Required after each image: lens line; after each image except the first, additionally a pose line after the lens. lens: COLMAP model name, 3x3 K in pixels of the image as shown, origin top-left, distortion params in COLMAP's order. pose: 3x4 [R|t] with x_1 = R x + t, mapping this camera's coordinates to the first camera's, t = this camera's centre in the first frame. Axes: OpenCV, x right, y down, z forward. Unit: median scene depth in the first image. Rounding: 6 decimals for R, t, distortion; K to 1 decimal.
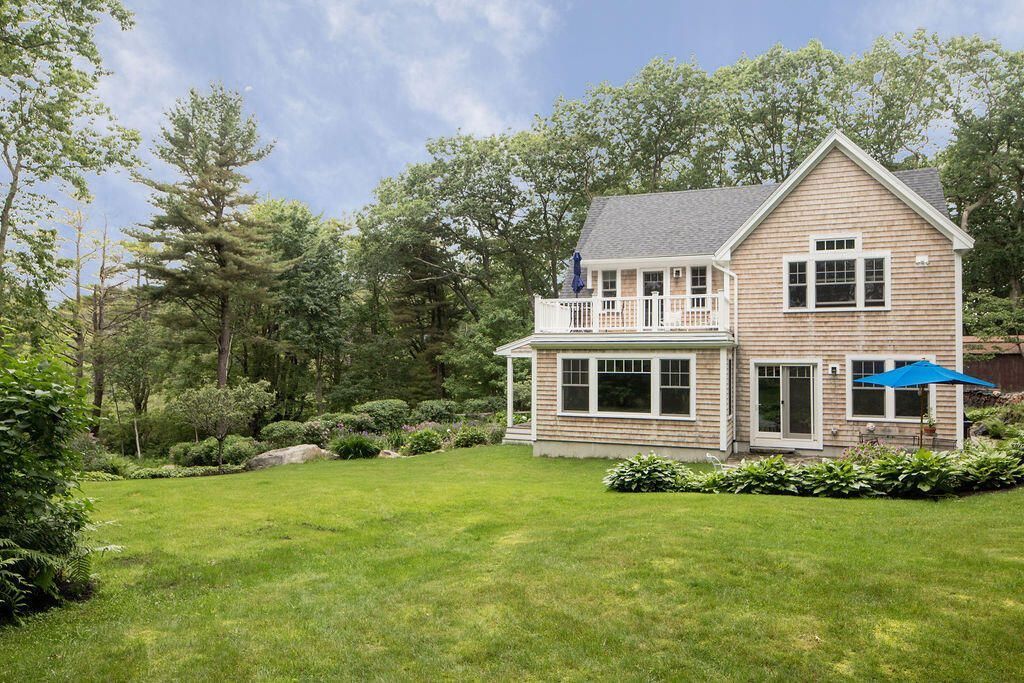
lens RADIAL K [[705.7, 0, 519.3], [0, 705.7, 344.0], [0, 0, 1]] dist [-0.007345, 0.010244]
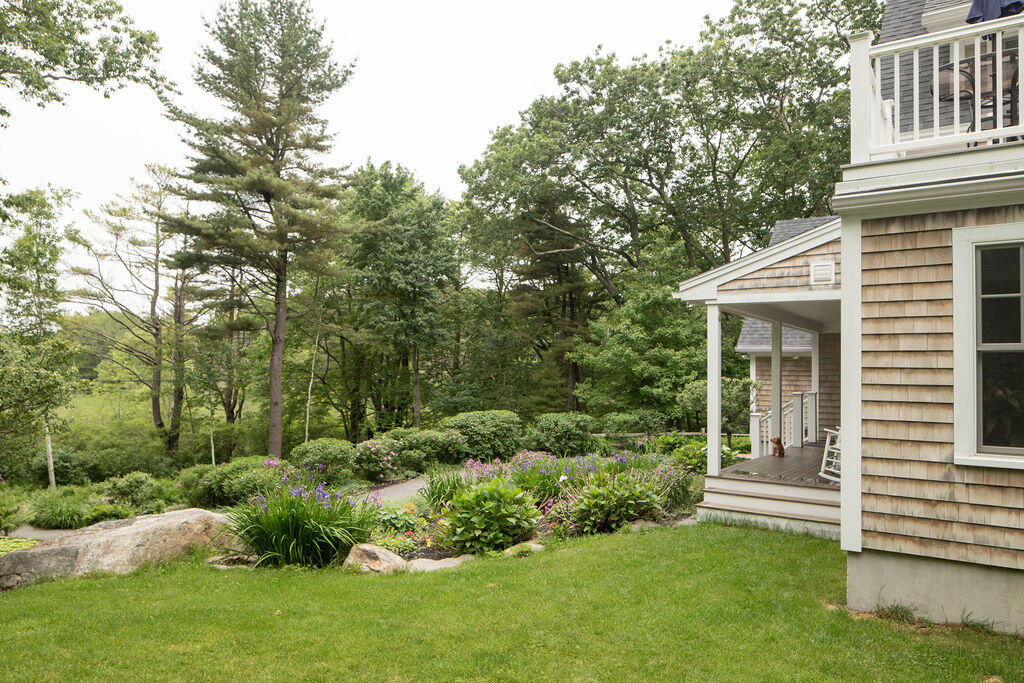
lens RADIAL K [[705.7, 0, 512.0], [0, 705.7, 350.8], [0, 0, 1]] dist [-0.007345, 0.010244]
pose [[0.977939, 0.003508, -0.208861, -0.052788], [-0.006542, 0.999883, -0.013837, 0.064794], [0.208788, 0.014898, 0.977847, 0.718700]]
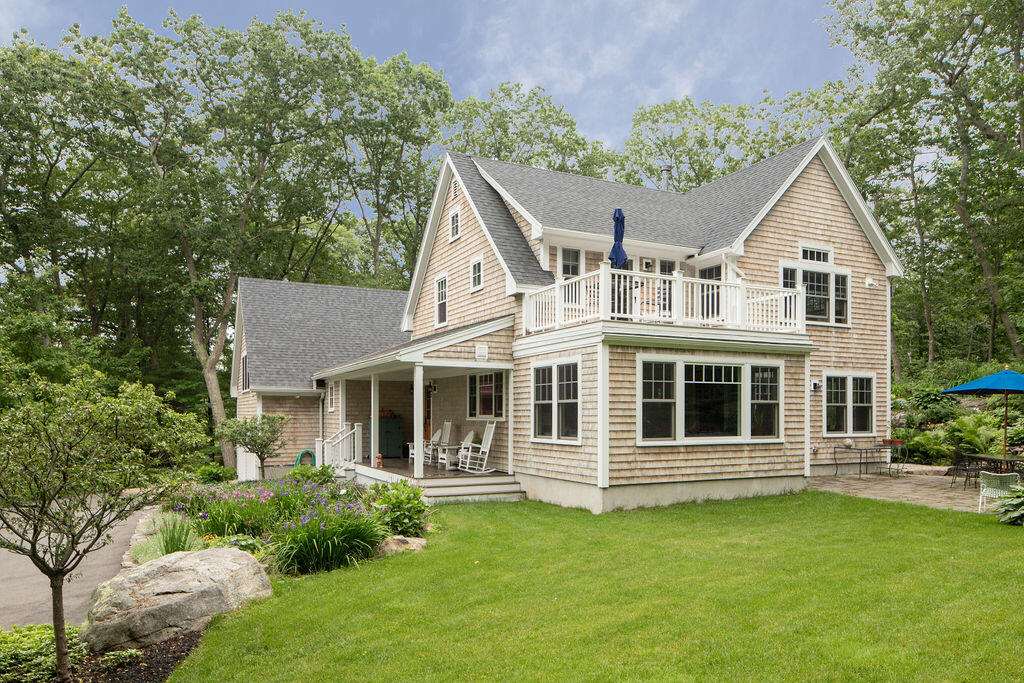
lens RADIAL K [[705.7, 0, 523.5], [0, 705.7, 409.6], [0, 0, 1]] dist [-0.007345, 0.010244]
pose [[0.653617, -0.000870, 0.756825, -0.525118], [-0.013104, 0.999836, 0.012467, 0.060505], [-0.756712, -0.018066, 0.653499, 0.654256]]
